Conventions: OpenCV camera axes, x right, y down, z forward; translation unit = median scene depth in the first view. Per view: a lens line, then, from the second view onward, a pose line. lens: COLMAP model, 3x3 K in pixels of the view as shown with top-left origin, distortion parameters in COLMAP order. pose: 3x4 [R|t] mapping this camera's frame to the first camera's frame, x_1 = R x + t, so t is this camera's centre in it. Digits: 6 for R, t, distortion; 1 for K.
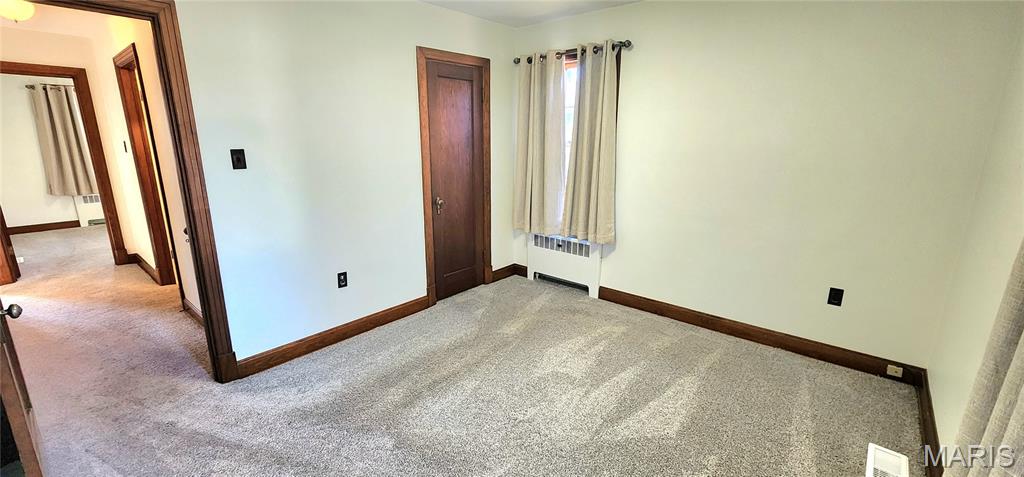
lens RADIAL K [[419.3, 0, 511.9], [0, 419.3, 236.0], [0, 0, 1]] dist [-0.001148, -0.000176]
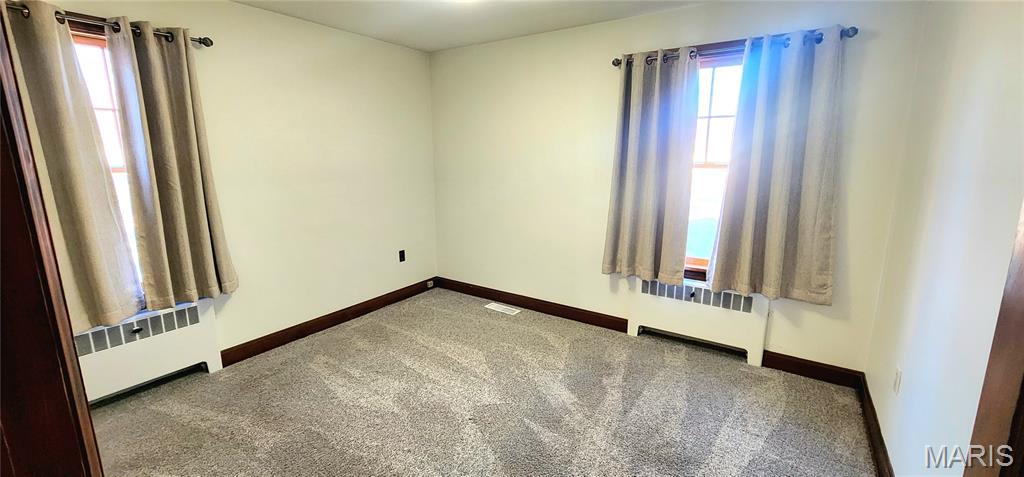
lens RADIAL K [[419.3, 0, 511.9], [0, 419.3, 236.0], [0, 0, 1]] dist [-0.001148, -0.000176]
pose [[-0.101940, -0.199153, 0.974652, -0.590344], [0.244347, 0.944728, 0.218595, -0.125291], [-0.964315, 0.260437, -0.047644, 0.520847]]
